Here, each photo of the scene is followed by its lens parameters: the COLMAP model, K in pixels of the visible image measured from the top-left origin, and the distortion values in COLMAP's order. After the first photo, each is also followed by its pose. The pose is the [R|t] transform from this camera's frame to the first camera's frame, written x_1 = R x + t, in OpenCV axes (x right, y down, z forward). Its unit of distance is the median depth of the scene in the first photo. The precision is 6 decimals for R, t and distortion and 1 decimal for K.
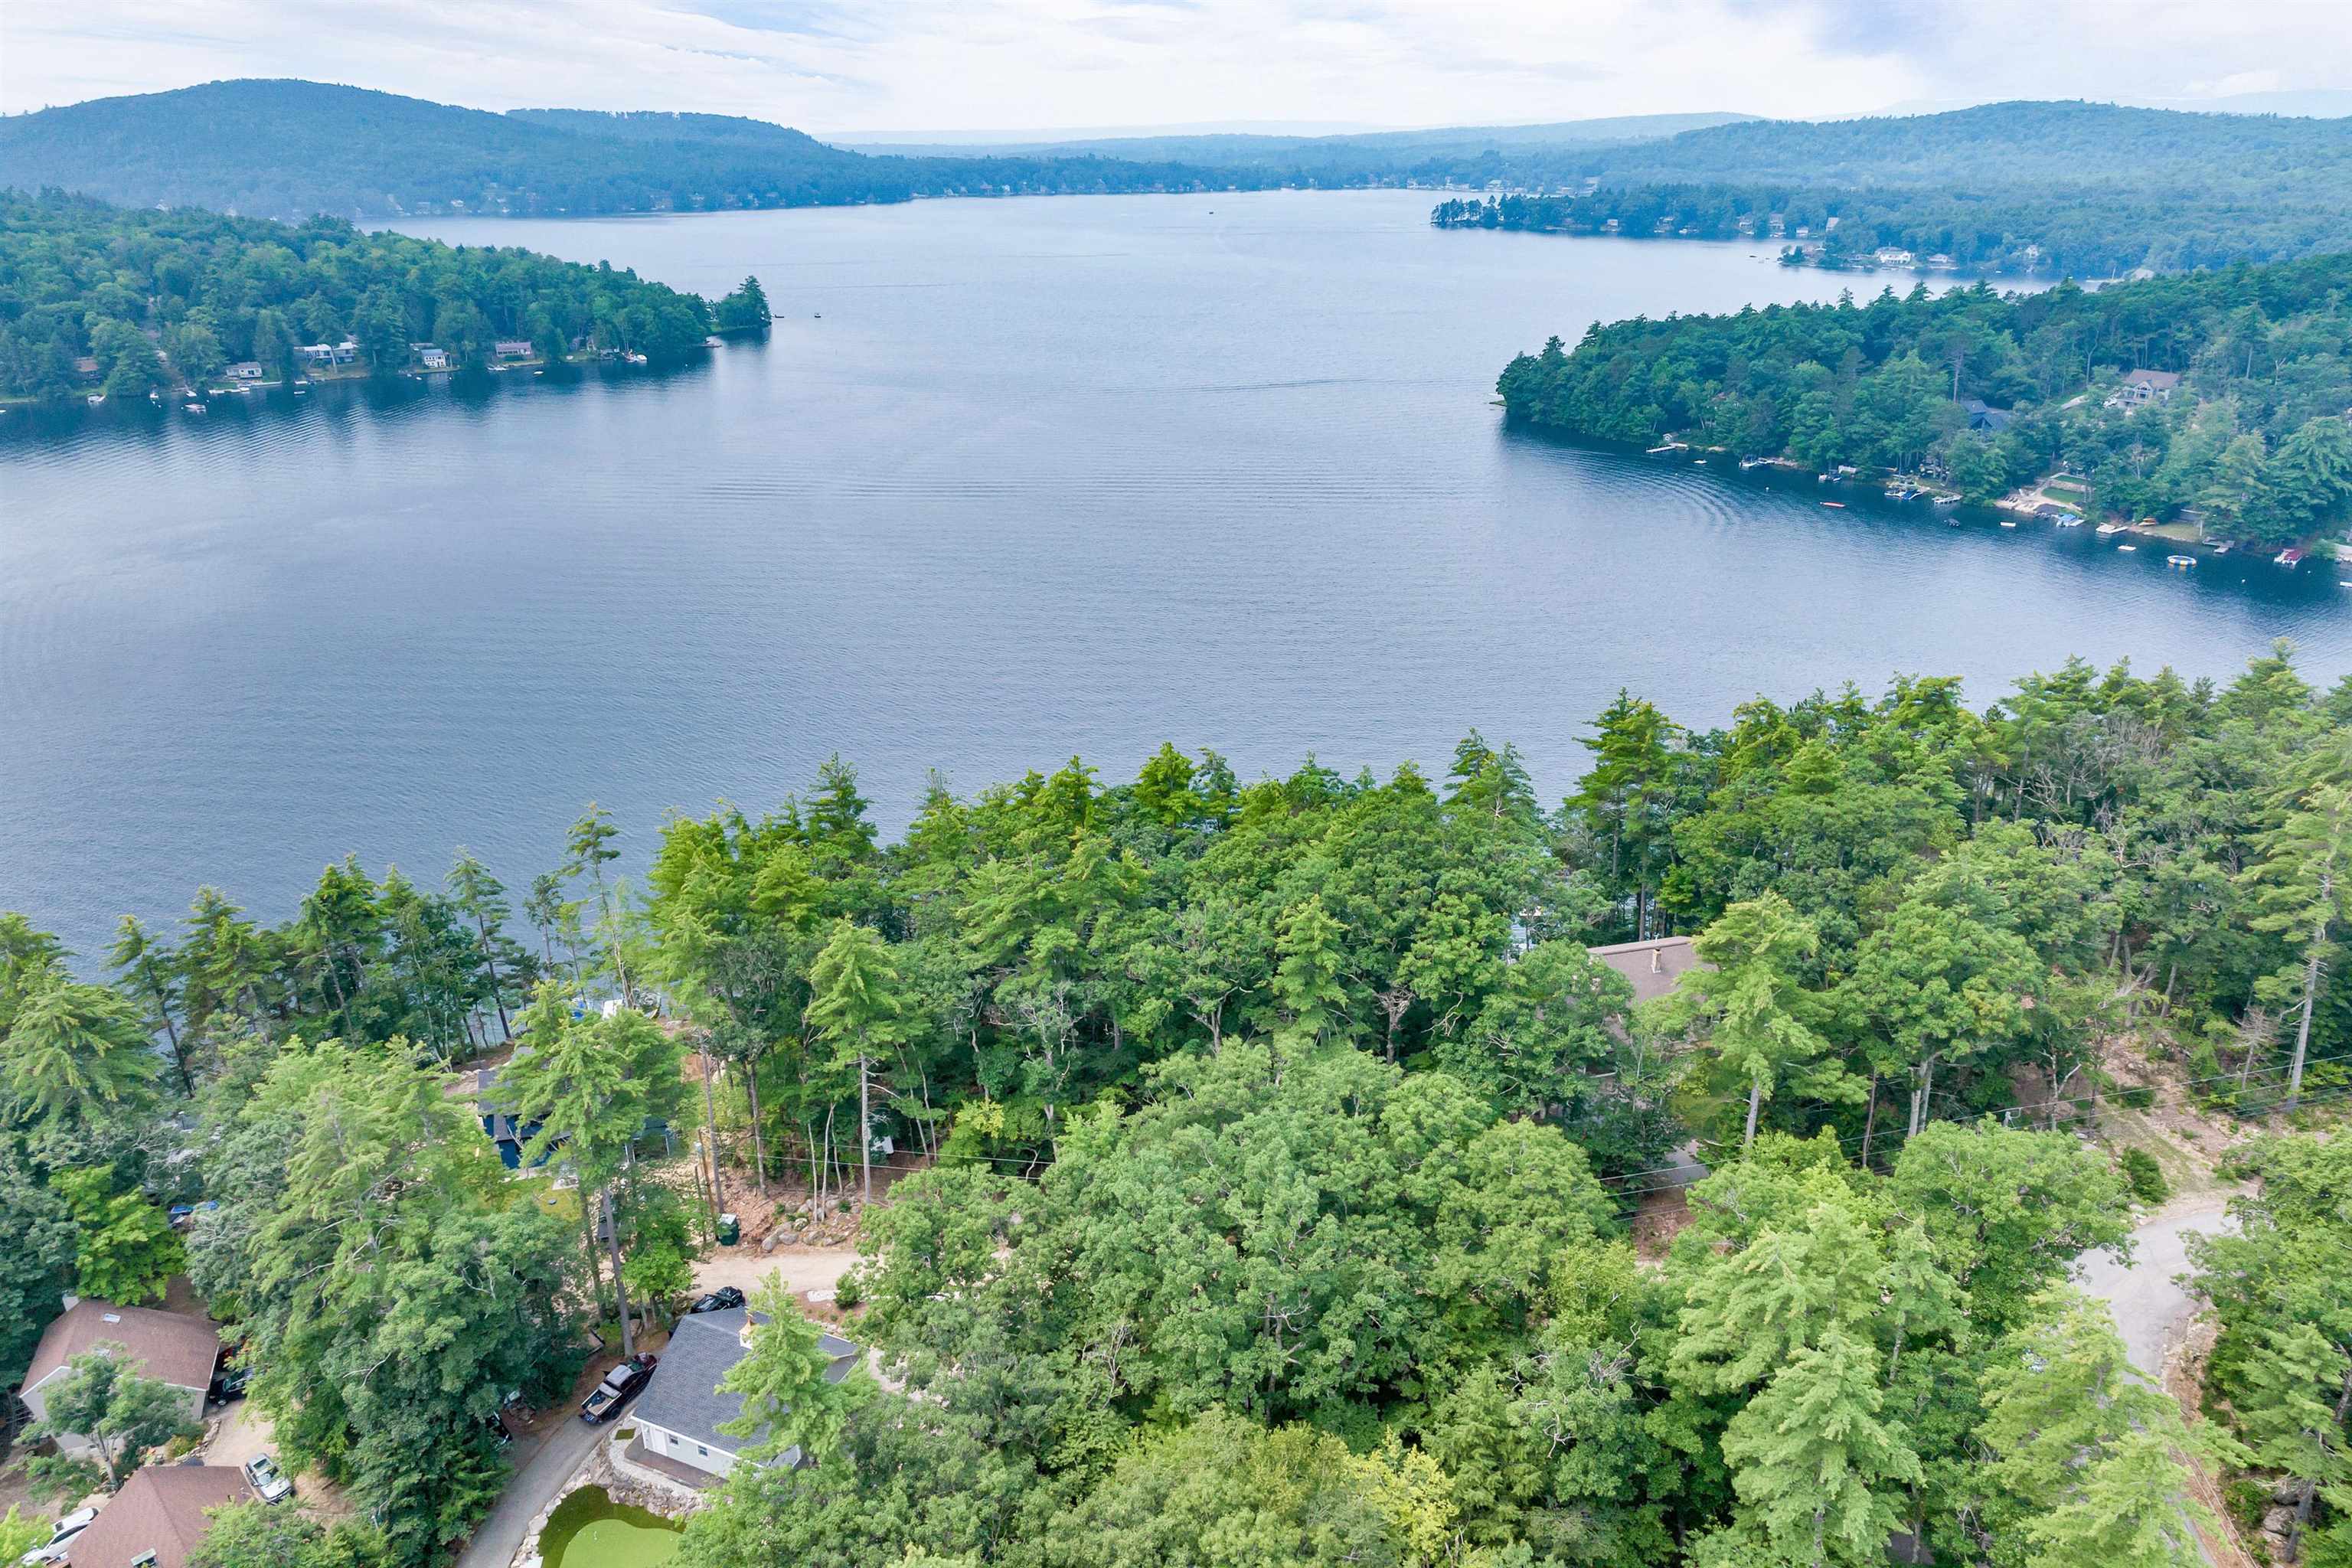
lens RADIAL K [[1632.4, 0, 1176.0], [0, 1632.4, 784.0], [0, 0, 1]] dist [-0.048651, 0.013692]
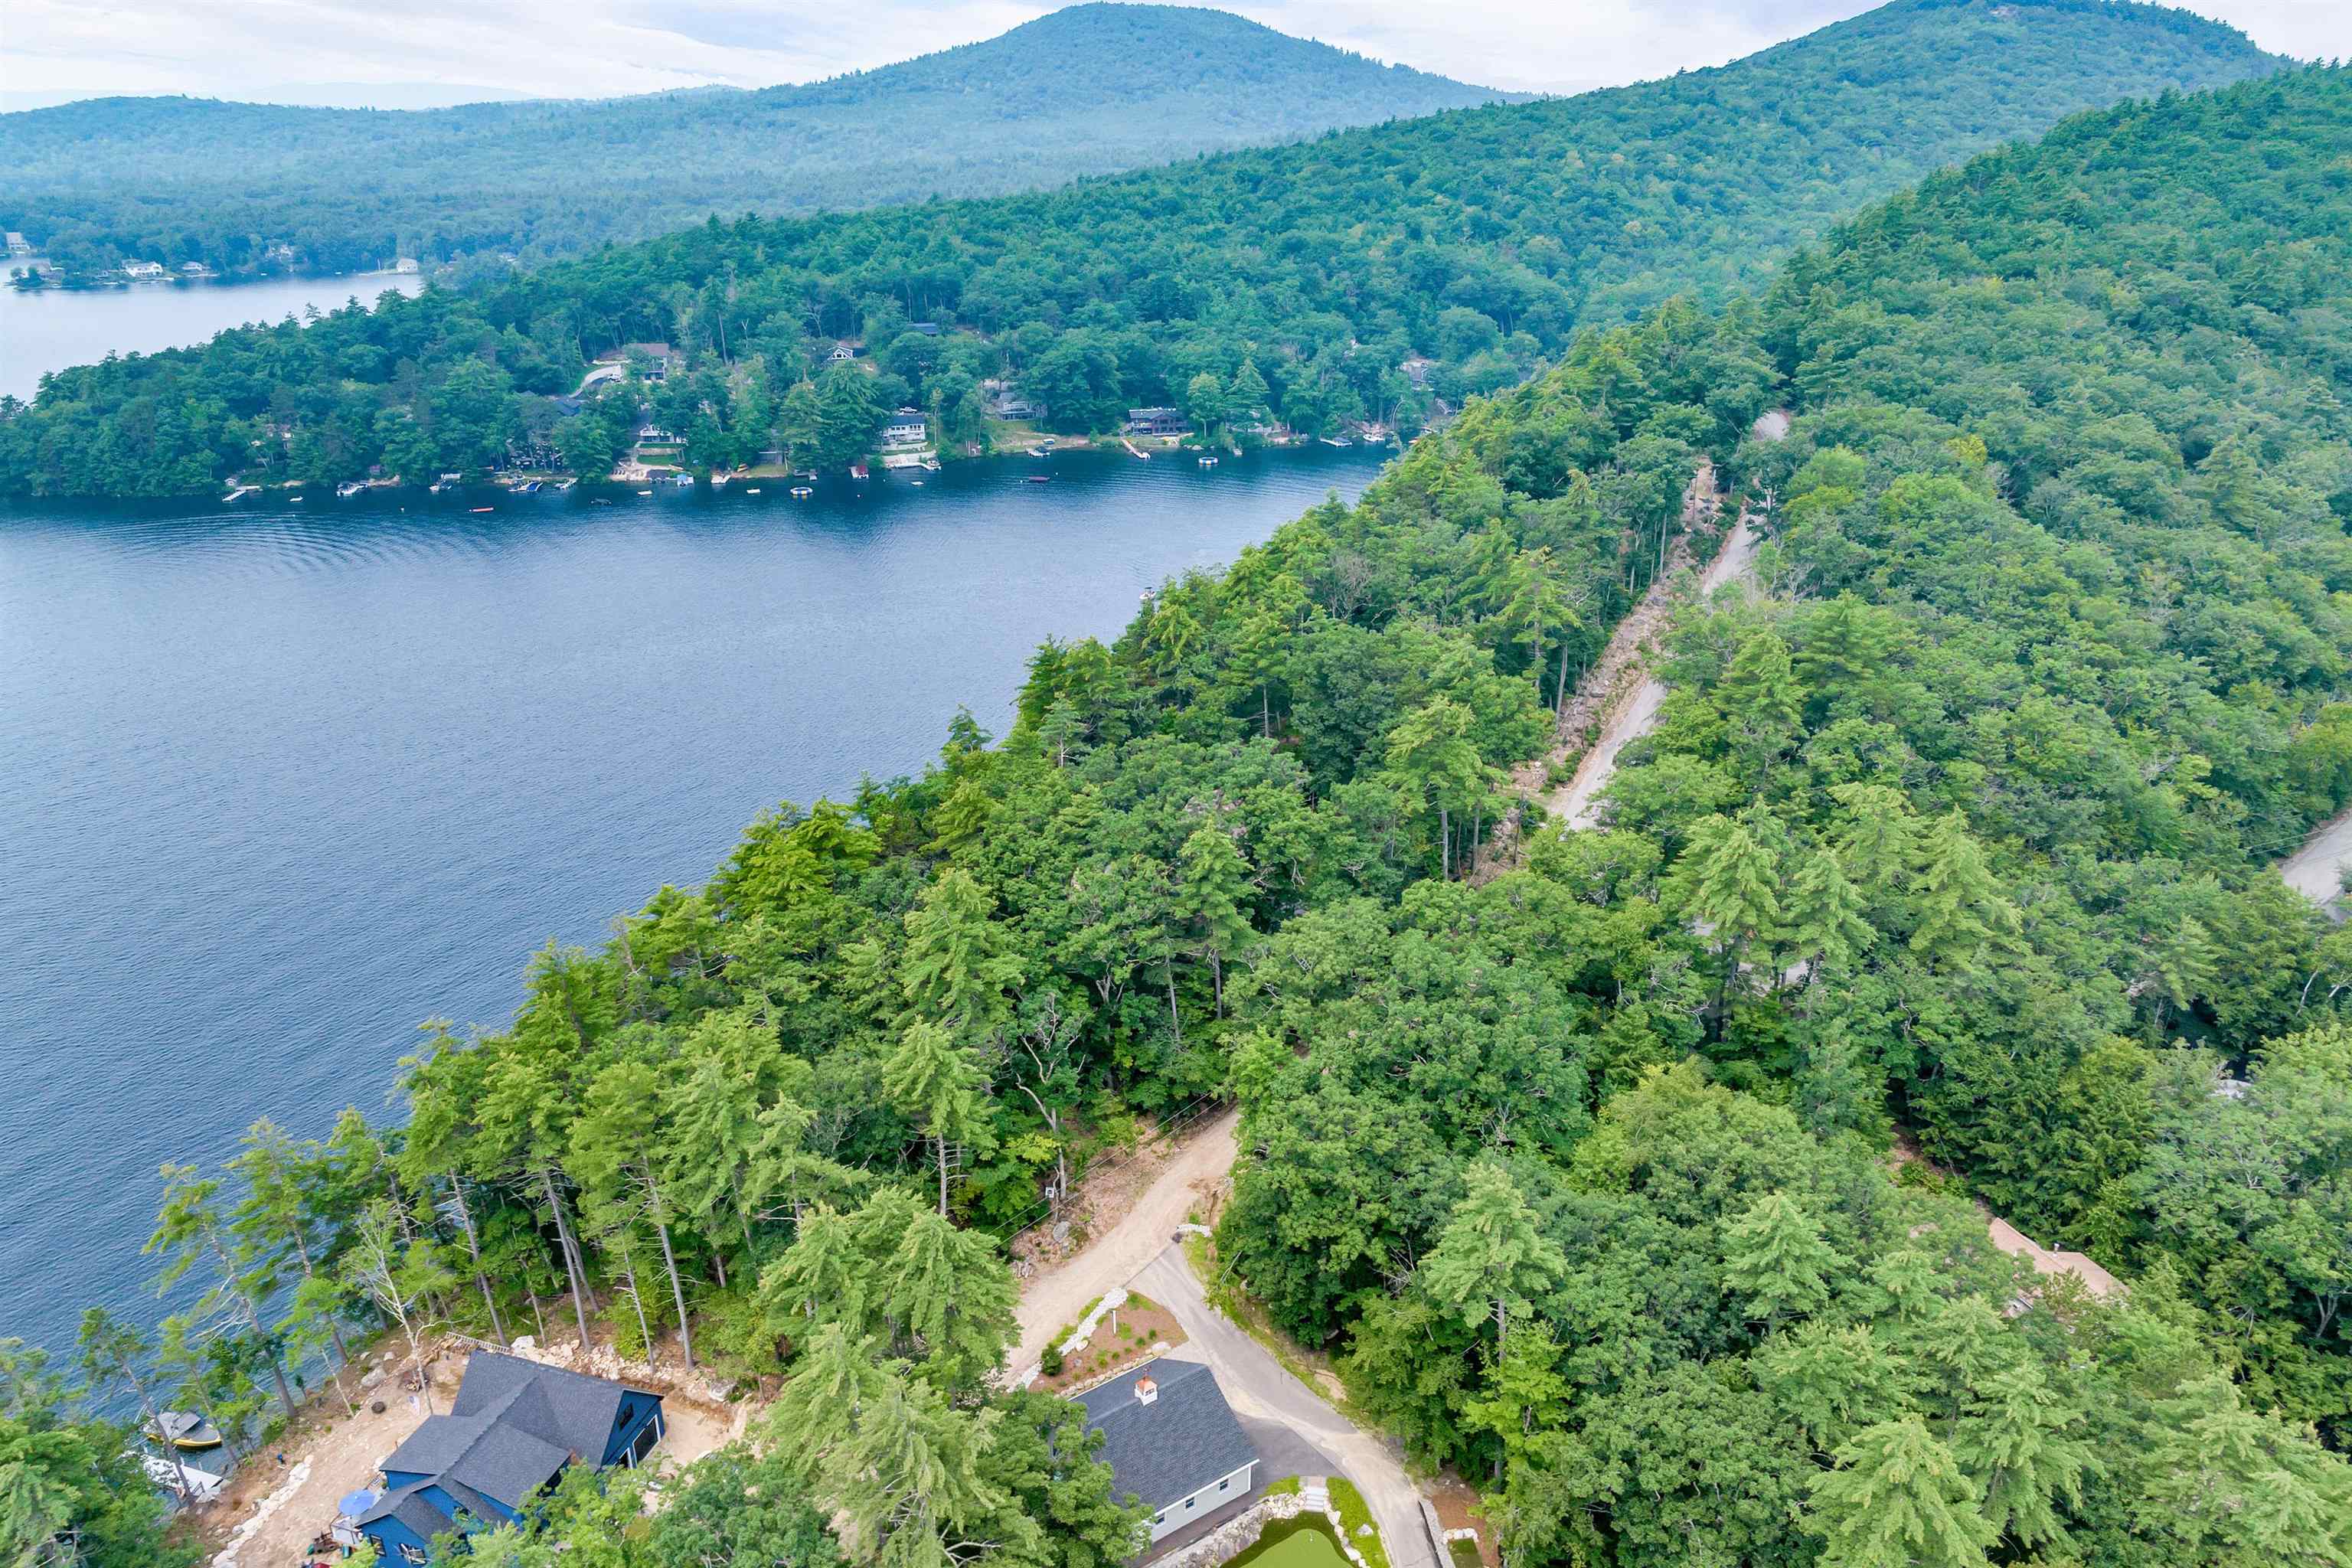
lens RADIAL K [[1632.4, 0, 1176.0], [0, 1632.4, 784.0], [0, 0, 1]] dist [-0.048651, 0.013692]
pose [[0.487700, -0.325276, 0.810151, -0.231111], [0.320028, 0.930007, 0.180746, -0.047161], [-0.812238, 0.171122, 0.557662, 0.083702]]
